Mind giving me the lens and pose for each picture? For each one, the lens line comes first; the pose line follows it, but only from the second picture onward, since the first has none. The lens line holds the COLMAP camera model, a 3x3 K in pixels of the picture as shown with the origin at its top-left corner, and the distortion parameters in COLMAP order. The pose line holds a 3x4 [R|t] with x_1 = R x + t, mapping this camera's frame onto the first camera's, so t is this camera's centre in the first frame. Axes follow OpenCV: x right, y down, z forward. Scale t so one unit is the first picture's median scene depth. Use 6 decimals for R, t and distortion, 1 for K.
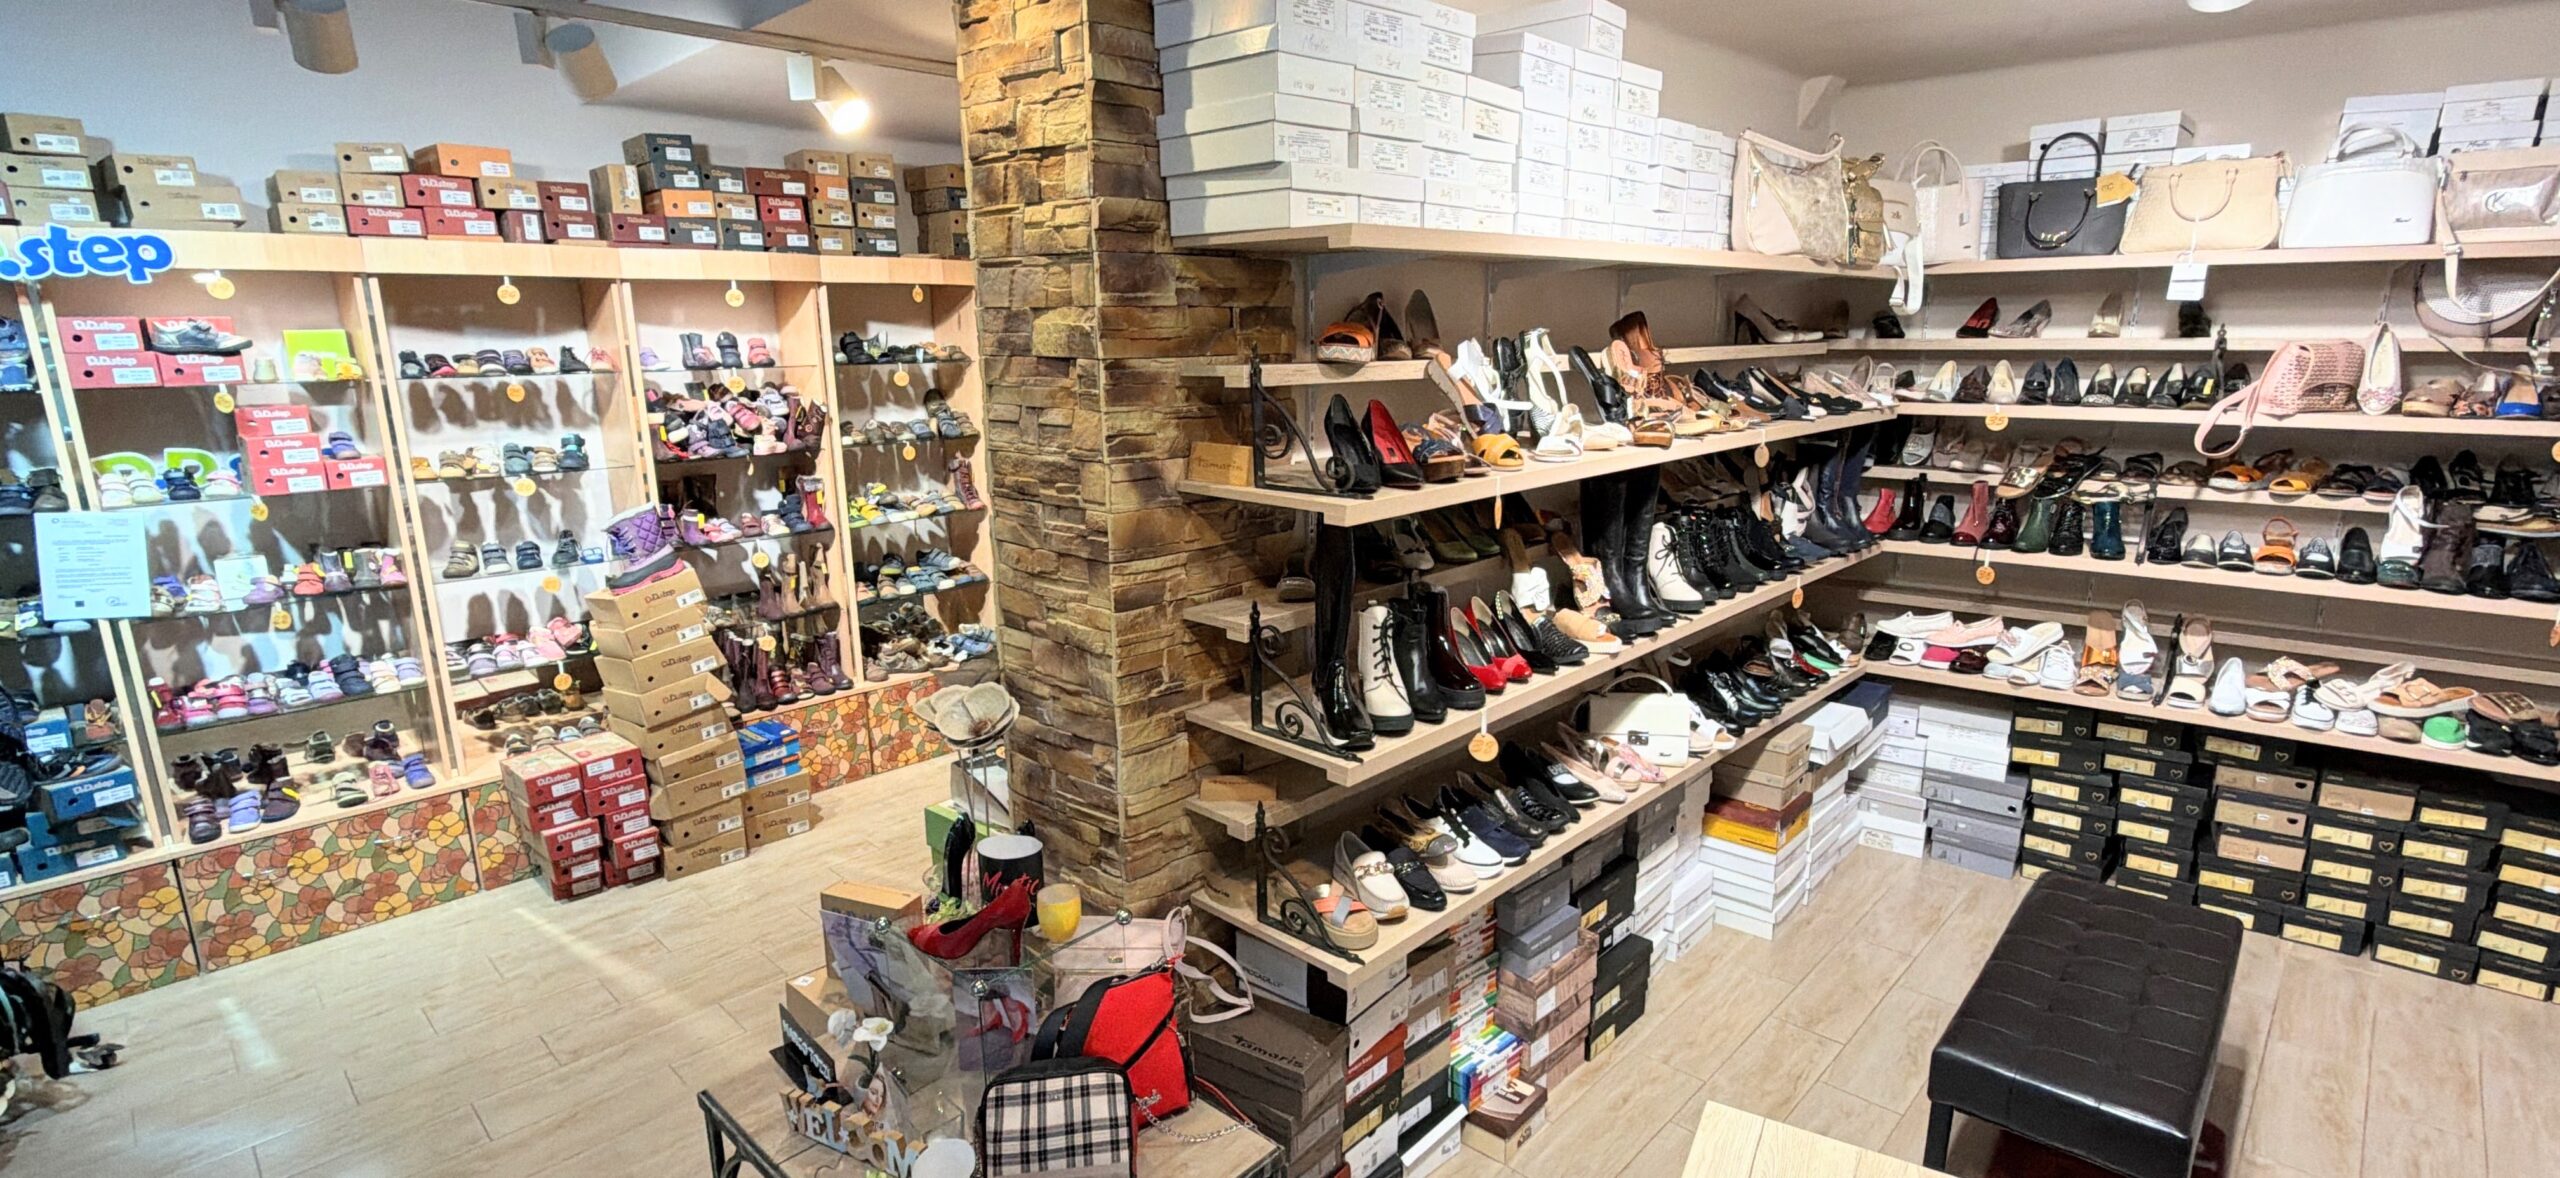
lens RADIAL K [[1158.6, 0, 1279.4], [0, 1158.6, 592.4], [0, 0, 1]] dist [0.000384, -0.000397]
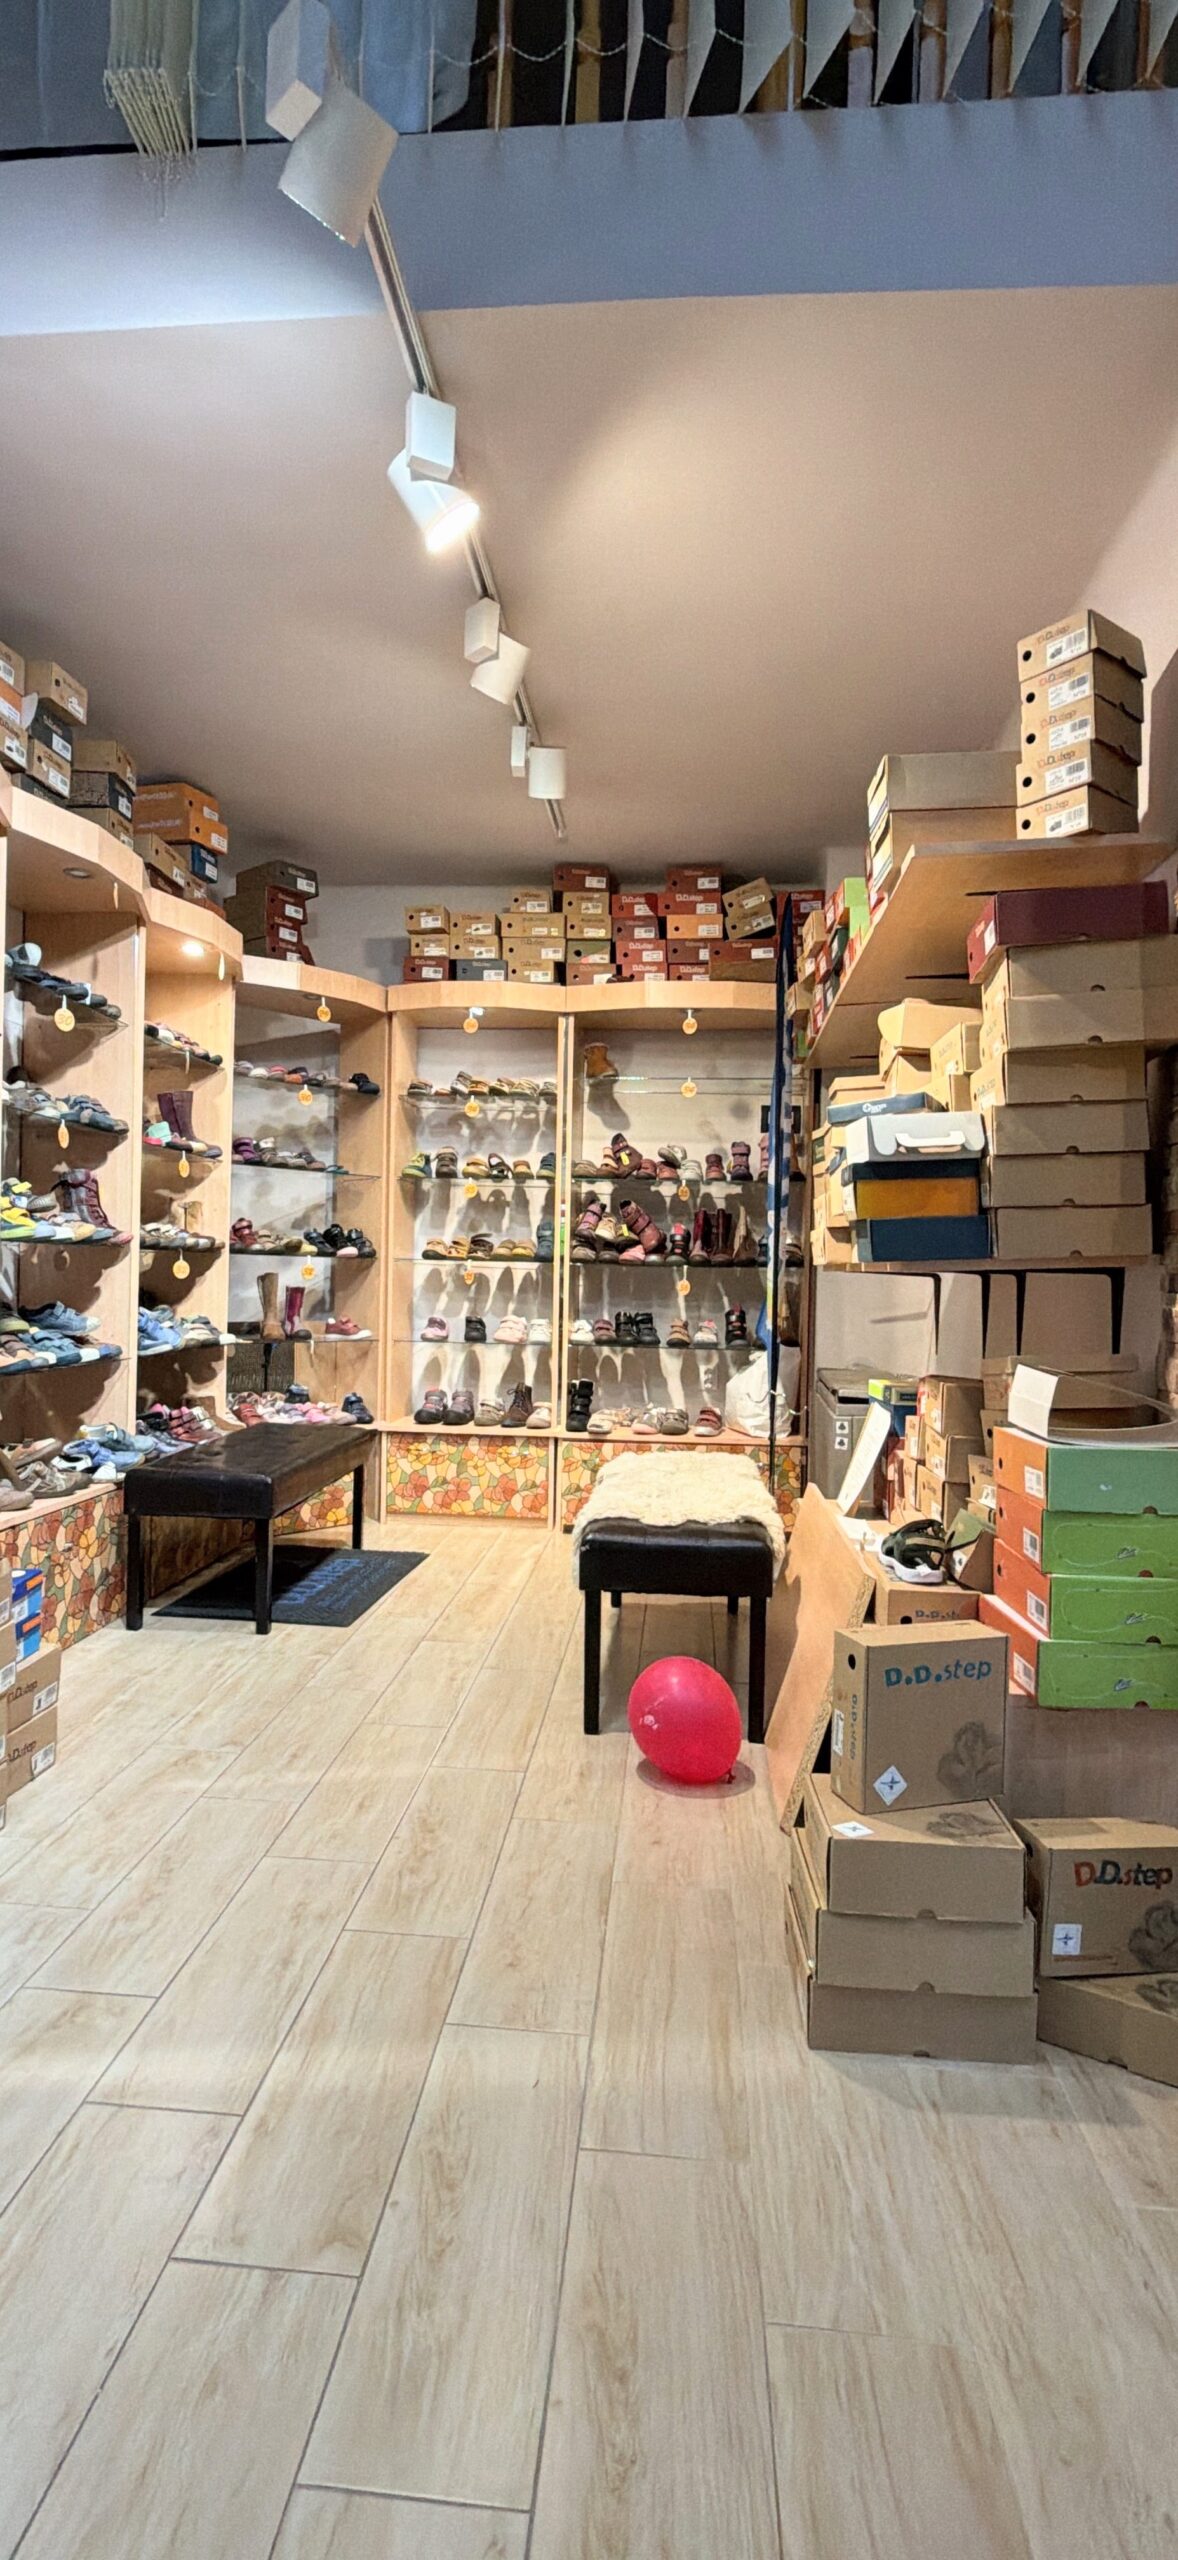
lens RADIAL K [[1158.6, 0, 588.5], [0, 1158.6, 1286.4], [0, 0, 1]] dist [0.000384, -0.000397]
pose [[0.776642, 0.021925, 0.629561, -0.753390], [0.111343, 0.978882, -0.171446, 0.150730], [-0.620024, 0.203249, 0.757799, 0.554940]]
